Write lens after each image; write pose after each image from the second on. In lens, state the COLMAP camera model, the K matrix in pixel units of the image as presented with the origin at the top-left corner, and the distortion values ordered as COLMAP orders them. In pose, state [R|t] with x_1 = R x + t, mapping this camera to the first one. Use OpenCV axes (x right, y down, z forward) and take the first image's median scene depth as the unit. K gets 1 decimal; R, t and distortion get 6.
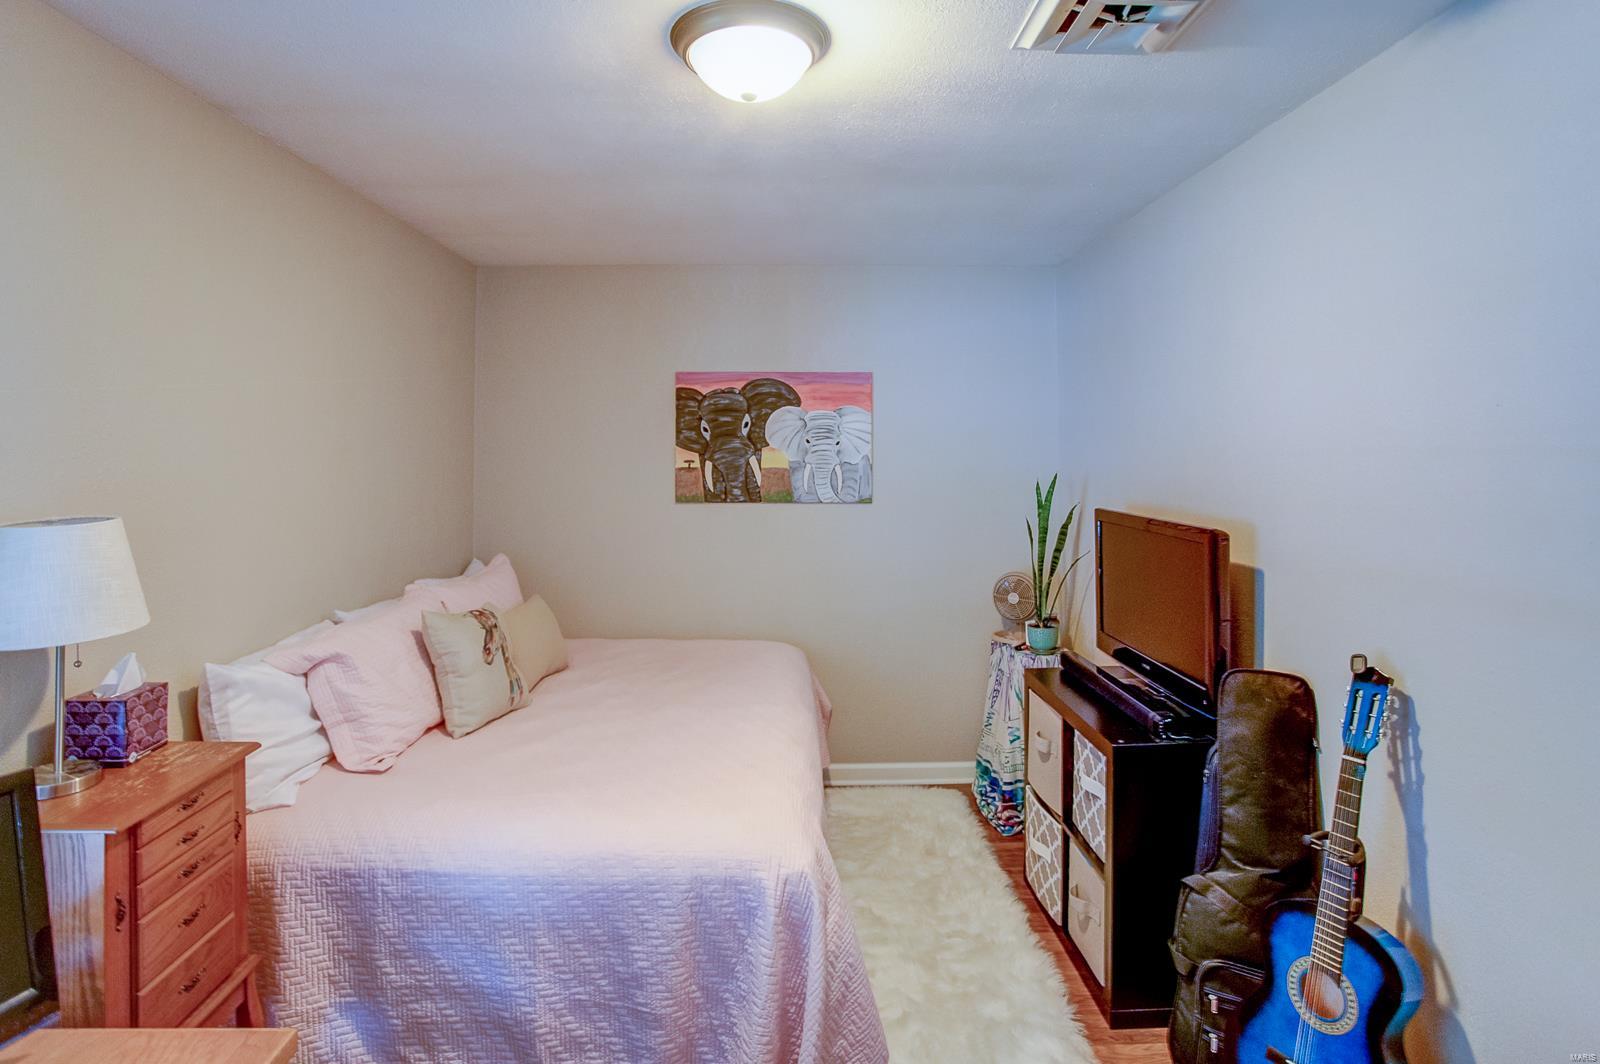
lens RADIAL K [[816.5, 0, 802.4], [0, 816.5, 490.8], [0, 0, 1]] dist [-0.078804, 0.035358]
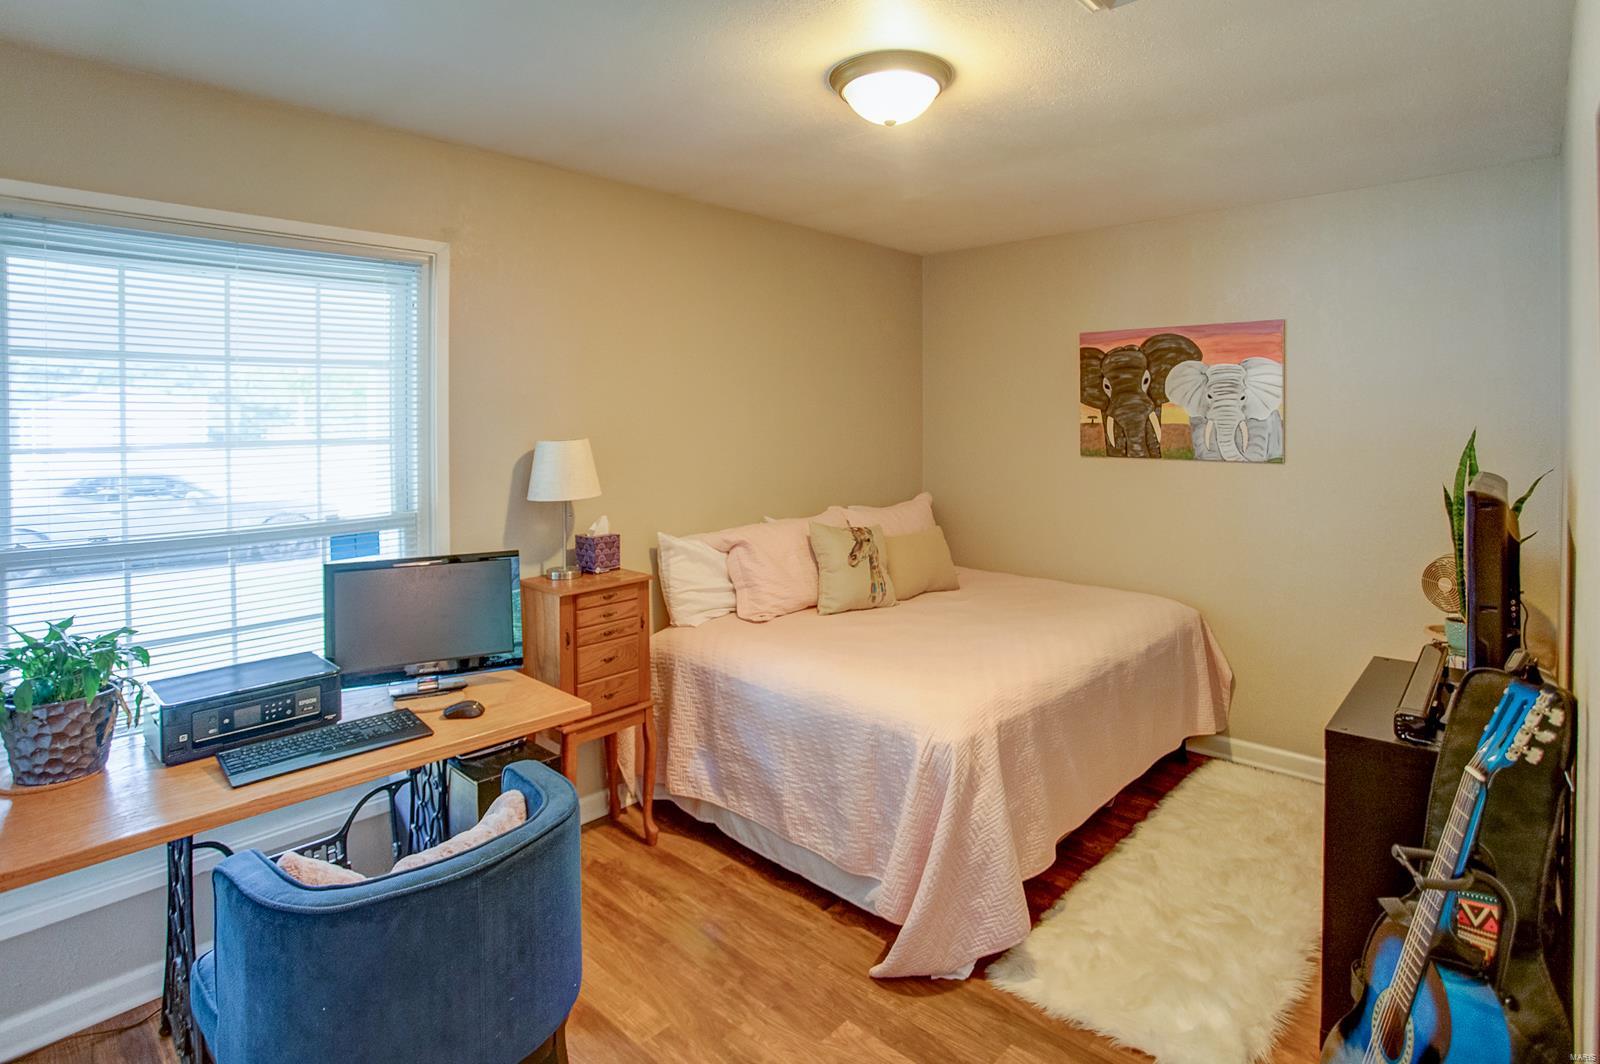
lens RADIAL K [[816.5, 0, 802.4], [0, 816.5, 490.8], [0, 0, 1]] dist [-0.078804, 0.035358]
pose [[0.717930, 0.058328, -0.693667, 0.327278], [-0.029383, 0.998134, 0.053519, 0.014170], [0.695495, -0.018041, 0.718305, -0.016179]]
